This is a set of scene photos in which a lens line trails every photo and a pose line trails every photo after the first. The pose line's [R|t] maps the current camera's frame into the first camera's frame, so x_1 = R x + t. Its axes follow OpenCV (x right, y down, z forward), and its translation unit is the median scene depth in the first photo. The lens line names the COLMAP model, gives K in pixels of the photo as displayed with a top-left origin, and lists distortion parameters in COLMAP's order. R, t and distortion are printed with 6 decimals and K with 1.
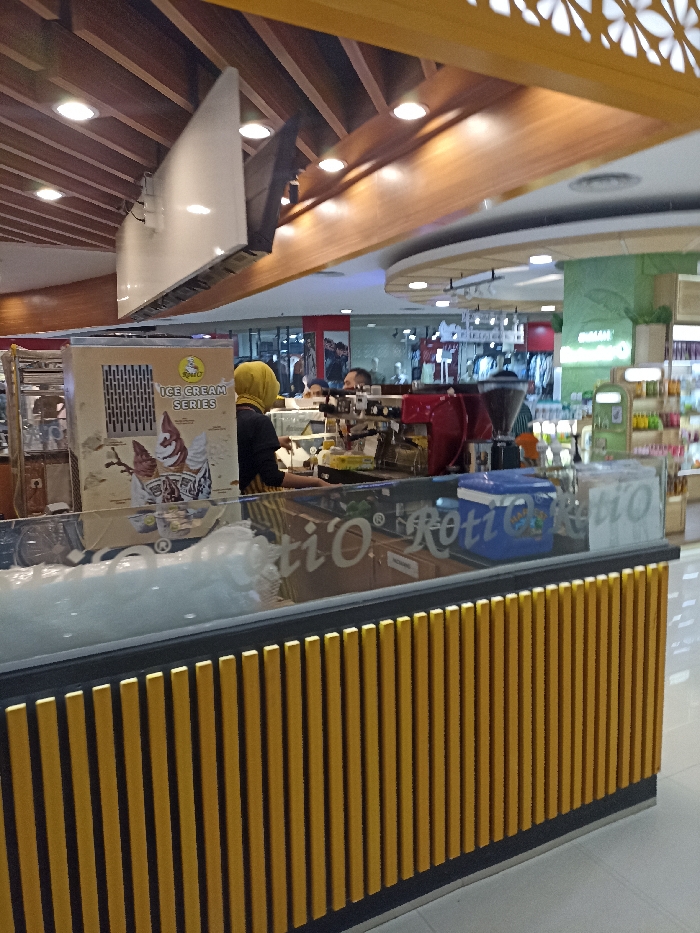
lens RADIAL K [[675.5, 0, 350.0], [0, 675.5, 466.5], [0, 0, 1]] dist [0.045145, -0.000705]
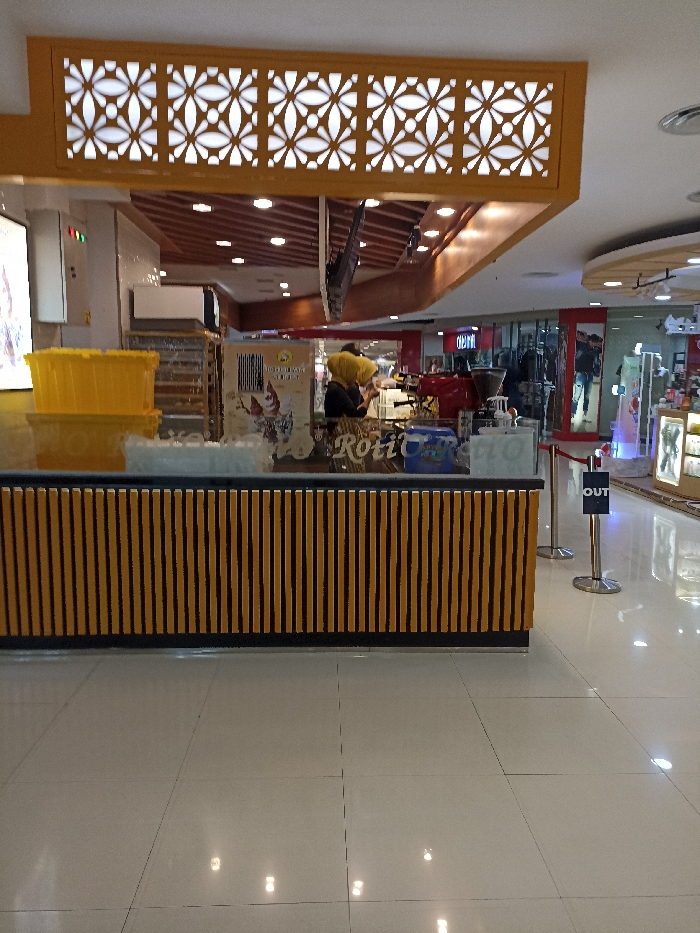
lens RADIAL K [[675.5, 0, 350.0], [0, 675.5, 466.5], [0, 0, 1]] dist [0.045145, -0.000705]
pose [[0.900348, 0.090253, -0.425709, 0.273921], [-0.083756, 0.995906, 0.034000, 0.026042], [0.427034, 0.005043, 0.904221, -0.204851]]
